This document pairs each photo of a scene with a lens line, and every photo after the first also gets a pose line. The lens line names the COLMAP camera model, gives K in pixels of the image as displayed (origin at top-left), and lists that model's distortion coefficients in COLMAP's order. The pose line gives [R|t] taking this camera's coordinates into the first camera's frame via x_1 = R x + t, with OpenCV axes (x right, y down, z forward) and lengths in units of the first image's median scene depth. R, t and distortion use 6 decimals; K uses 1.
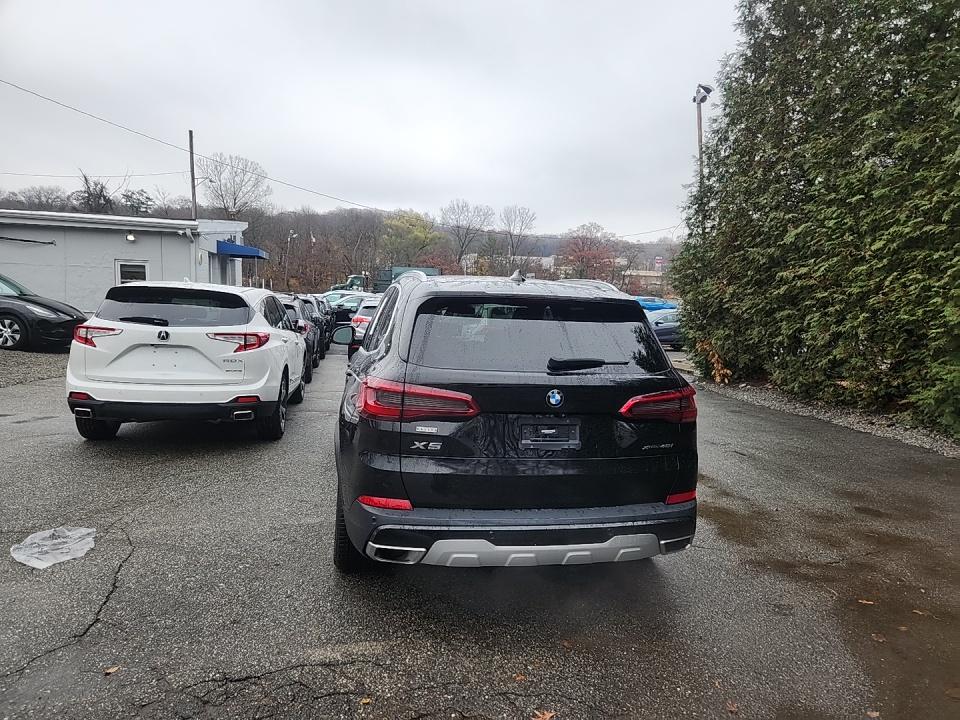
lens RADIAL K [[652.7, 0, 487.5], [0, 652.7, 342.4], [0, 0, 1]] dist [0.060505, -0.042146]
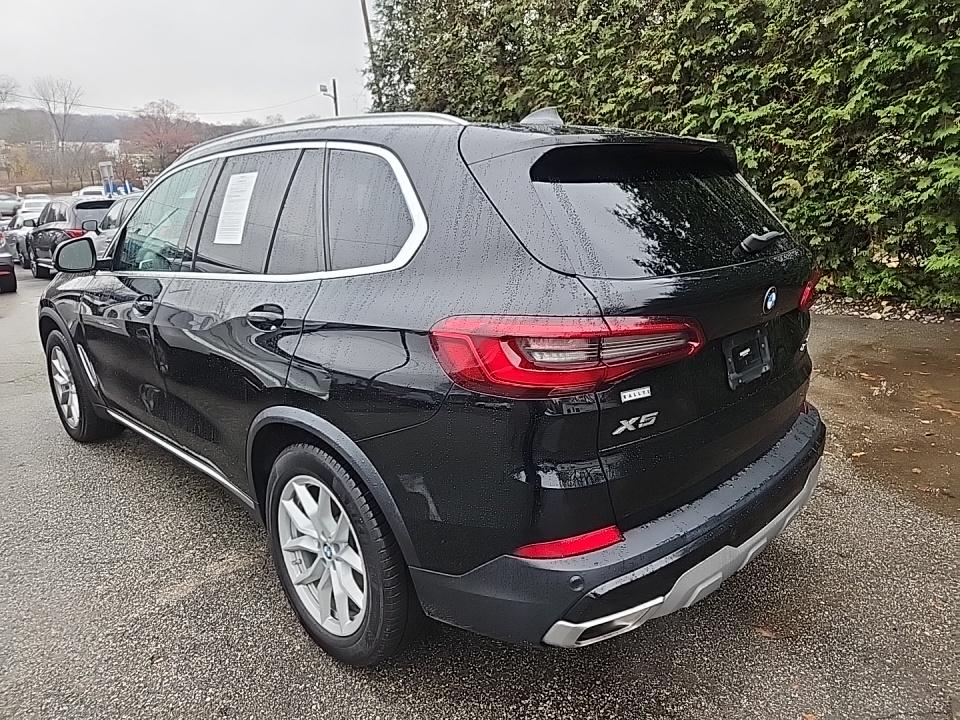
lens RADIAL K [[652.7, 0, 487.5], [0, 652.7, 342.4], [0, 0, 1]] dist [0.060505, -0.042146]
pose [[0.827660, -0.188868, 0.528495, -0.175359], [0.097975, 0.975838, 0.195299, -0.010290], [-0.552611, -0.109862, 0.826166, 0.229793]]
